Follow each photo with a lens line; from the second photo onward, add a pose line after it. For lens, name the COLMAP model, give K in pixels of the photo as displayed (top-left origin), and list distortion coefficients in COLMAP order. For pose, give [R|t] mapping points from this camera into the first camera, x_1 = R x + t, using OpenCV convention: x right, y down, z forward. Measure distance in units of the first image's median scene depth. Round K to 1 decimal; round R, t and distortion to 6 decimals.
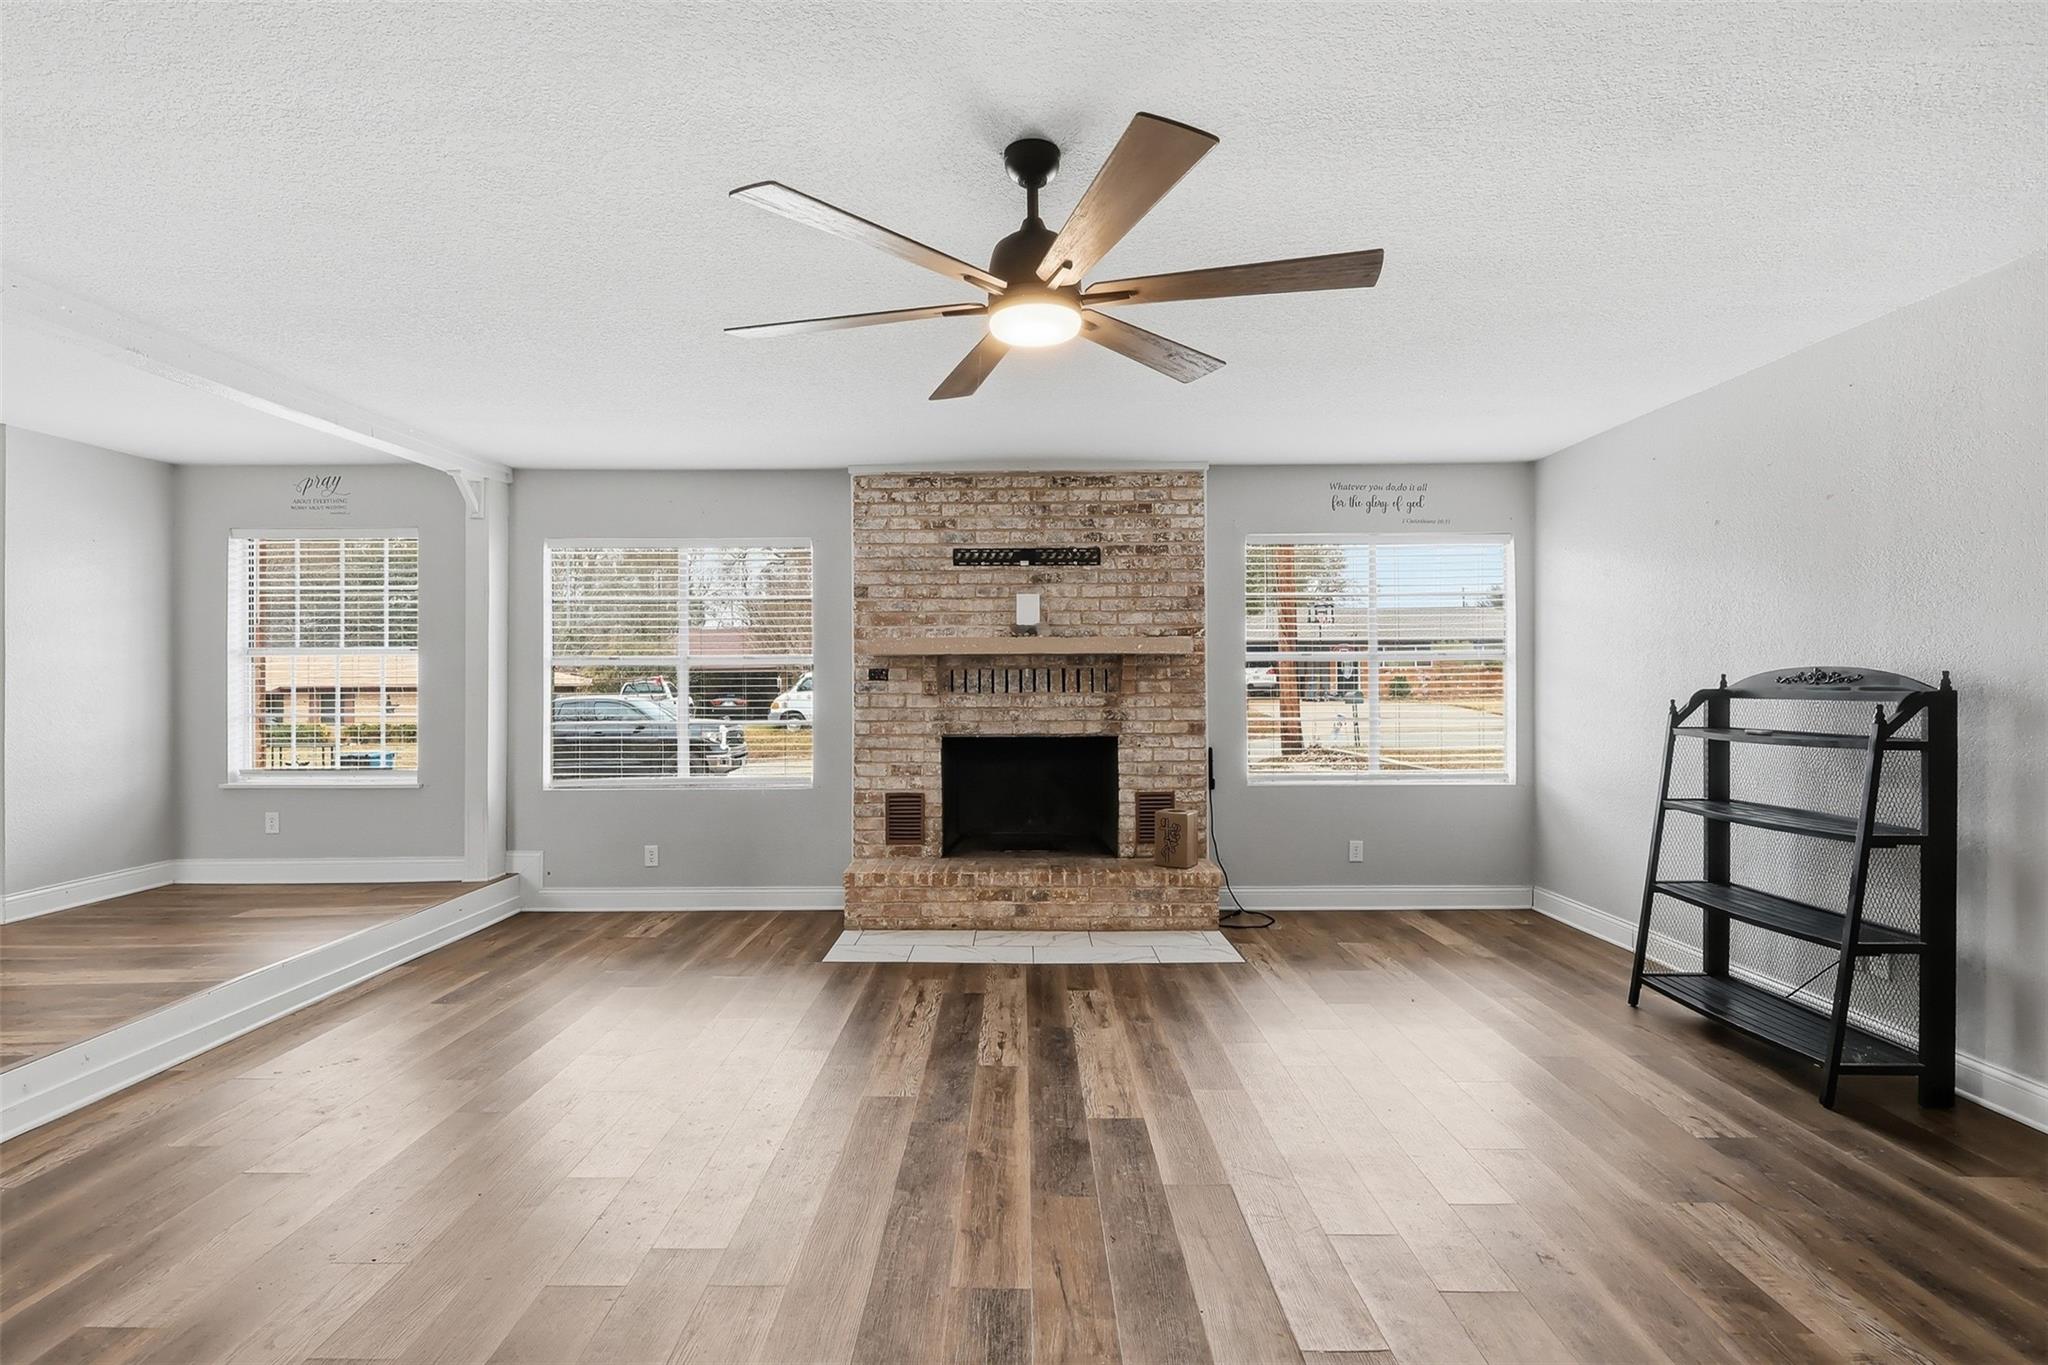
lens RADIAL K [[939.8, 0, 1024.0], [0, 939.8, 682.5], [0, 0, 1]] dist [-0.003014, -0.000345]
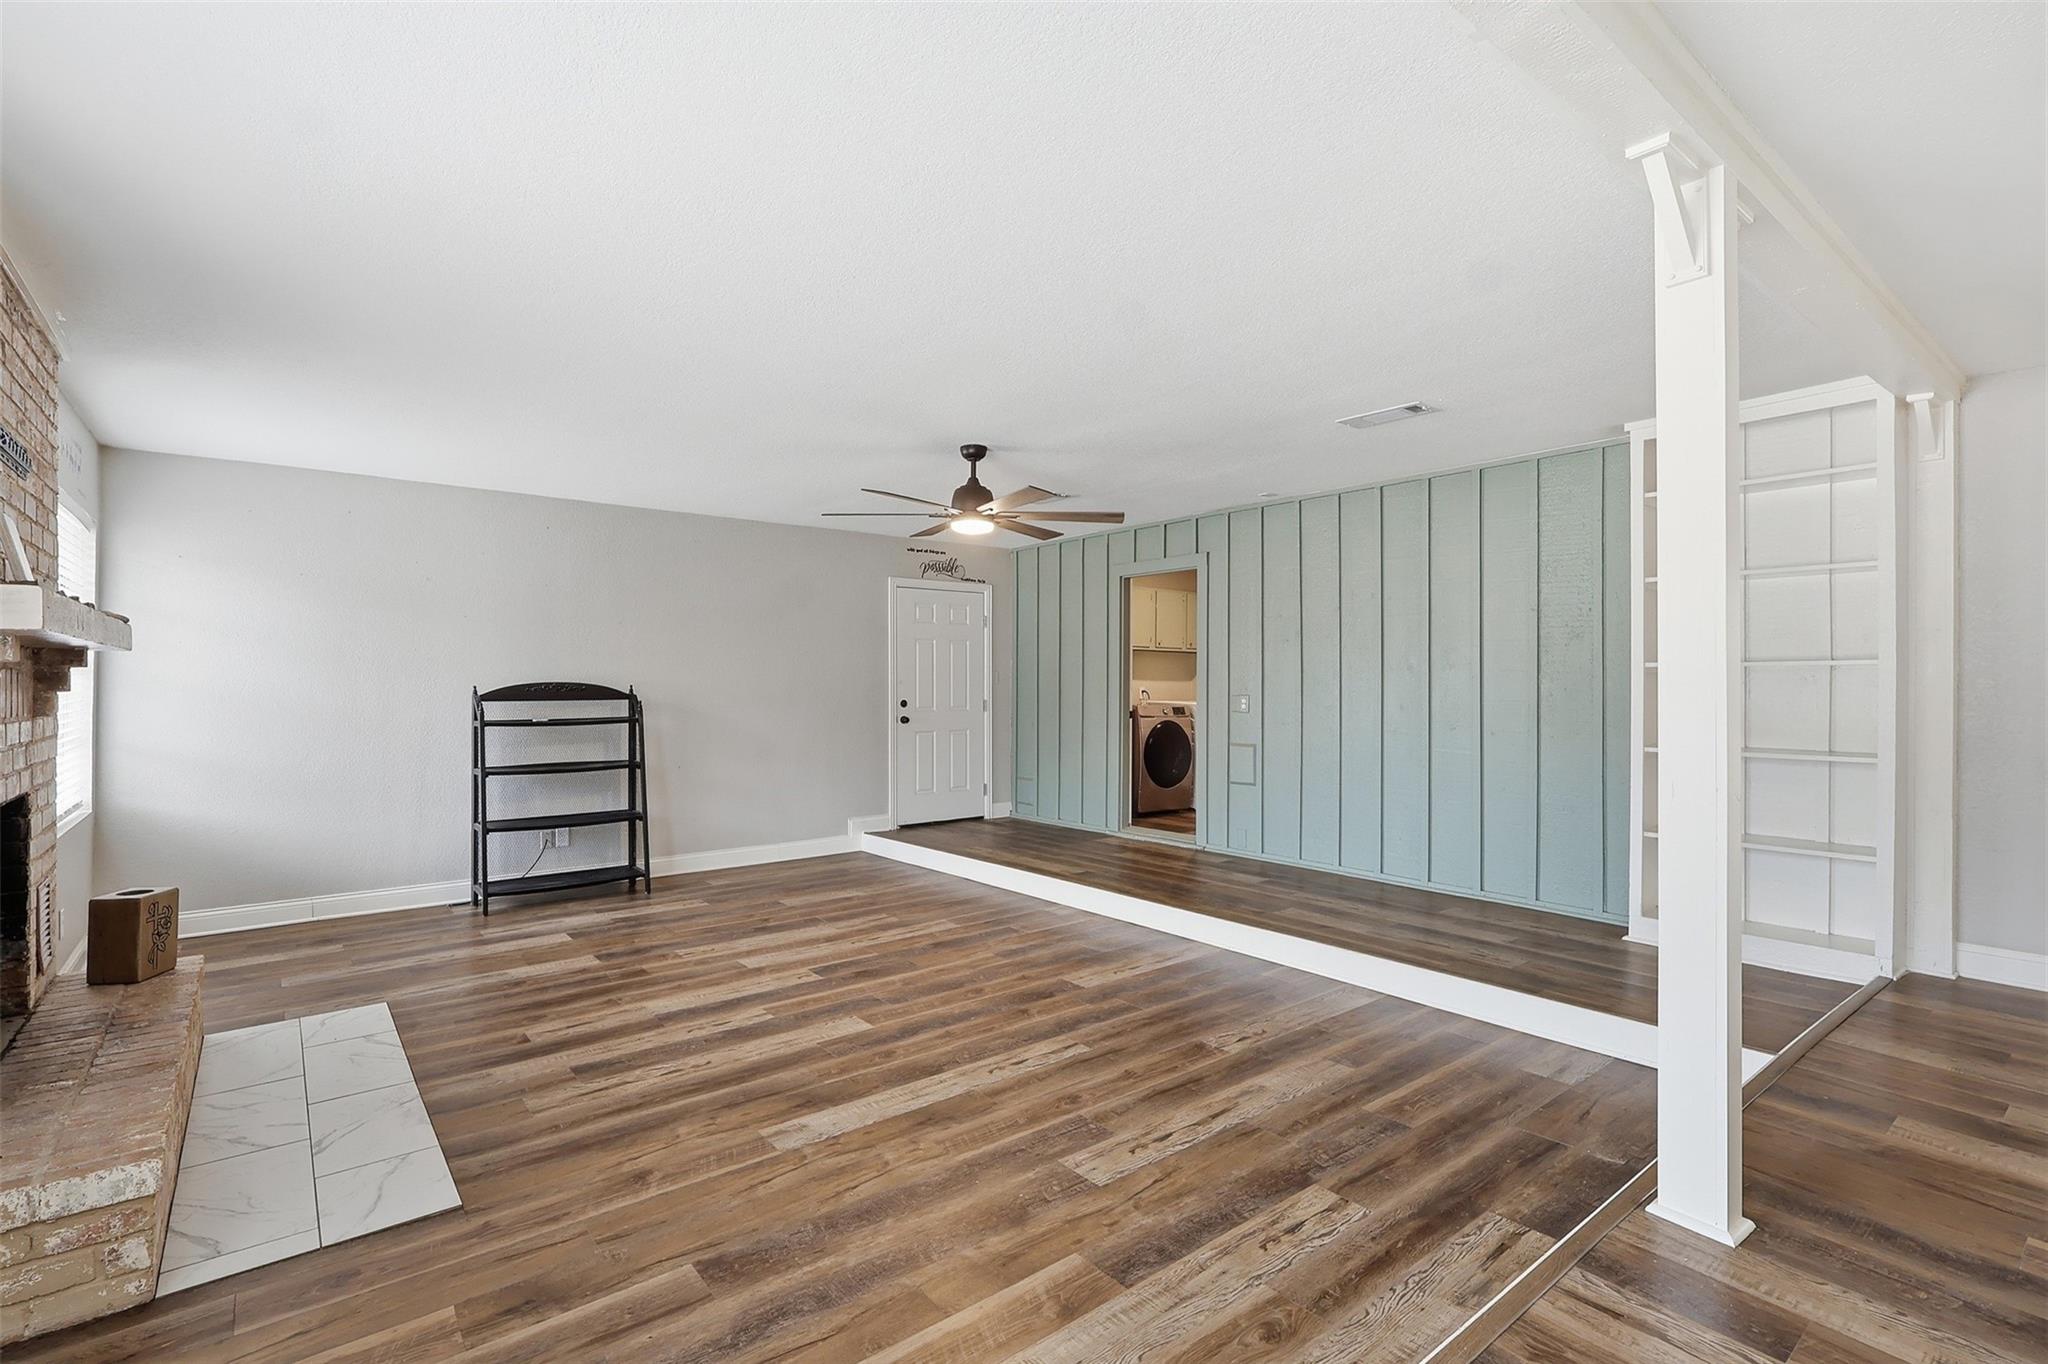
lens RADIAL K [[939.8, 0, 1024.0], [0, 939.8, 682.0], [0, 0, 1]] dist [-0.003014, -0.000345]
pose [[-0.622494, 0.004133, 0.782614, -1.092084], [-0.000767, 0.999982, -0.005891, -0.004438], [-0.782625, -0.004267, -0.622479, 1.398383]]
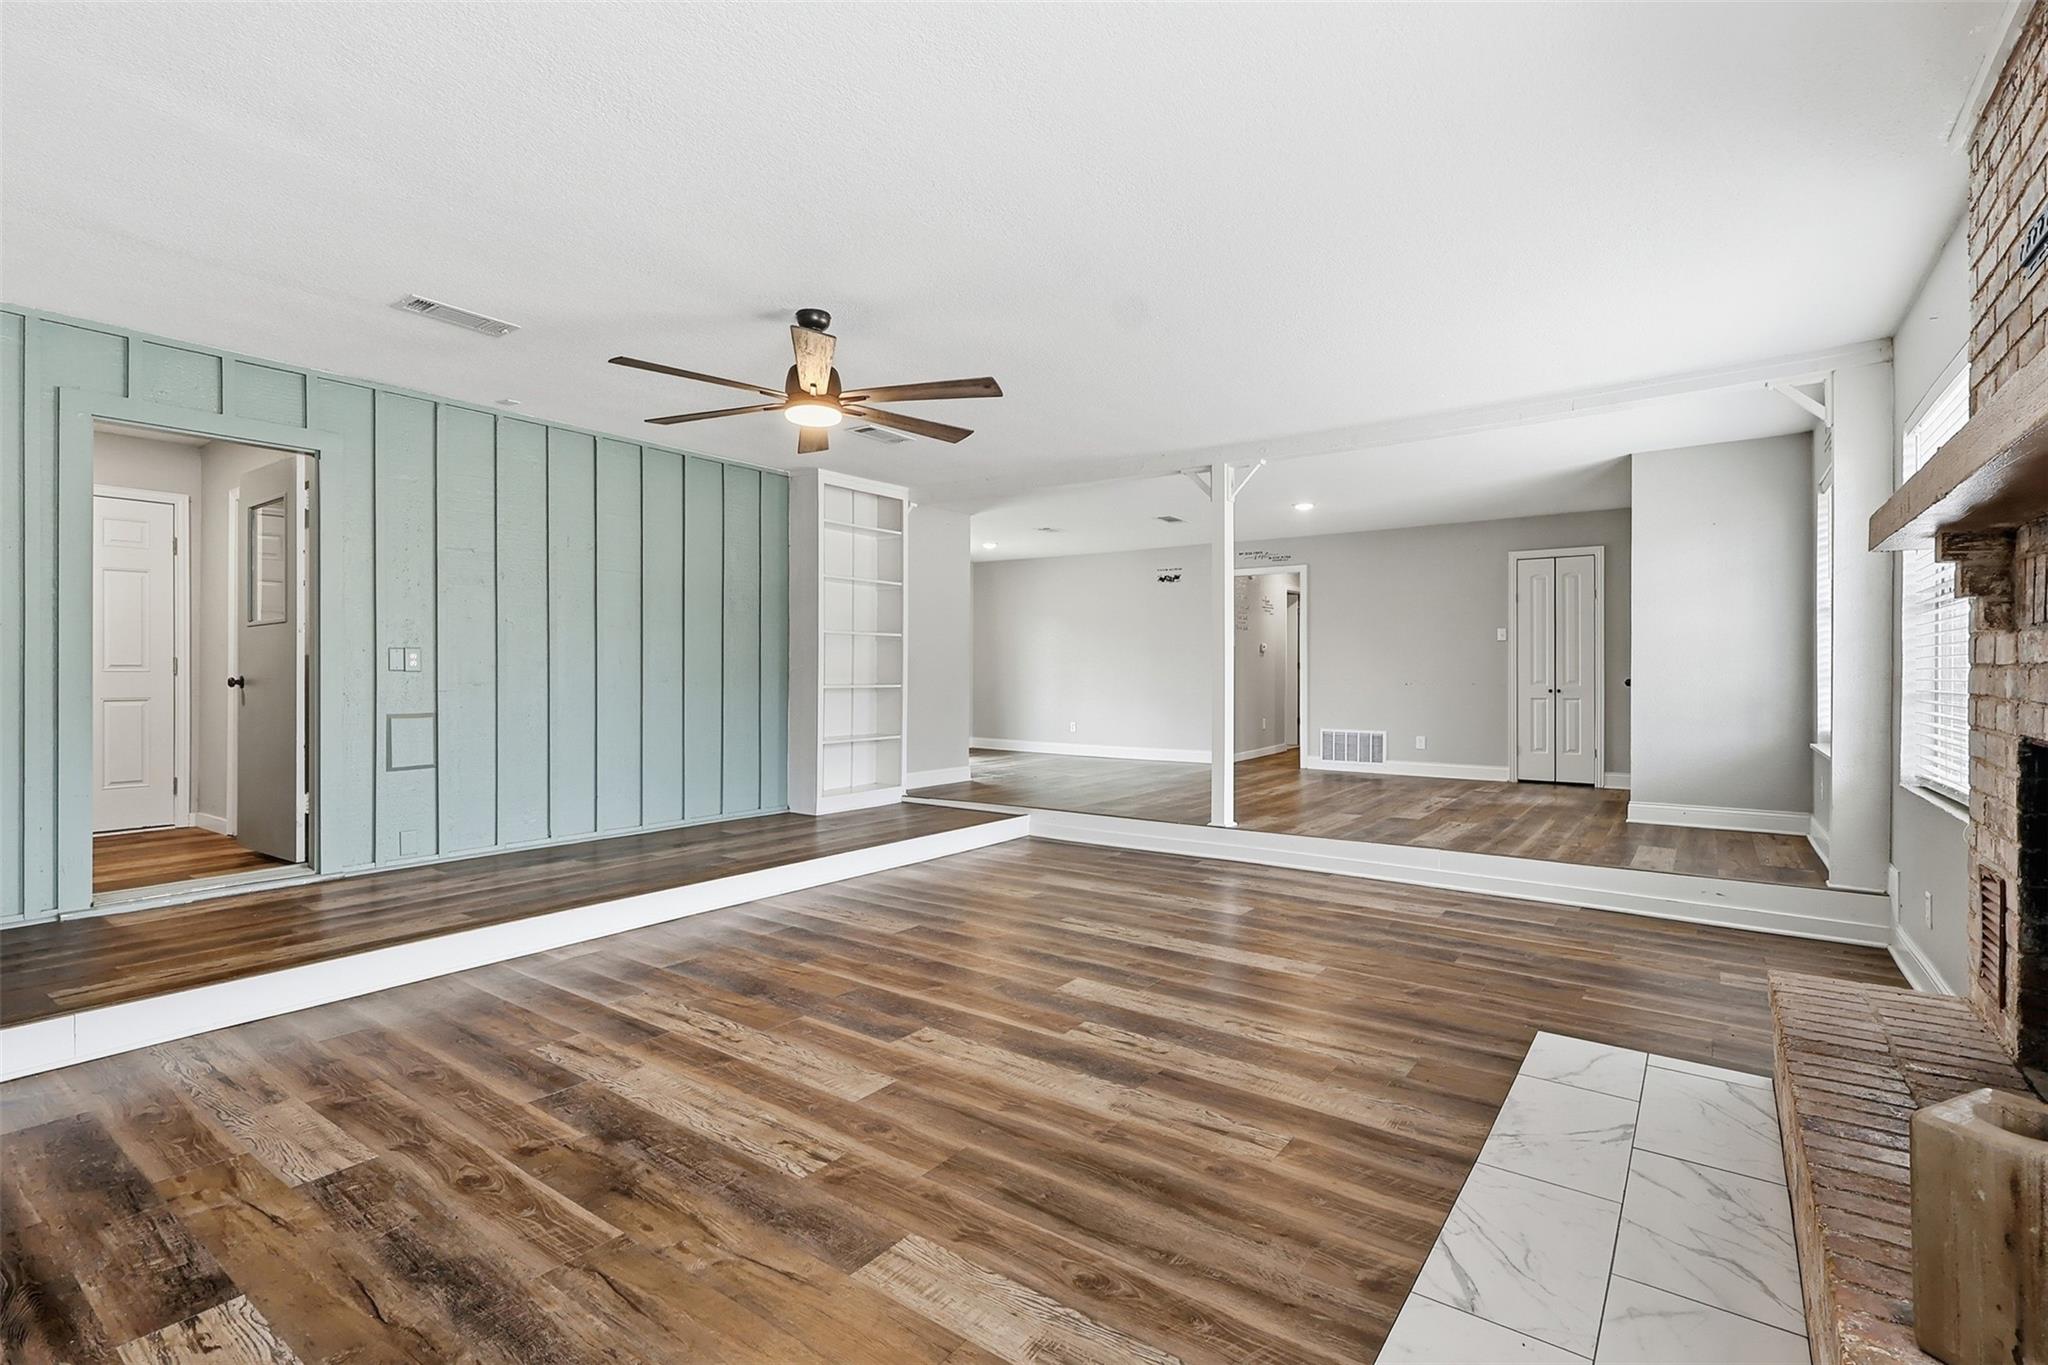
lens RADIAL K [[960.0, 0, 1004.6], [0, 960.0, 675.5], [0, 0, 1]] dist [-0.000067, -0.000335]
pose [[-0.599630, 0.002868, -0.800273, 0.734049], [0.000586, 0.999995, 0.003145, 0.049710], [0.800277, 0.001417, -0.599628, 1.426118]]
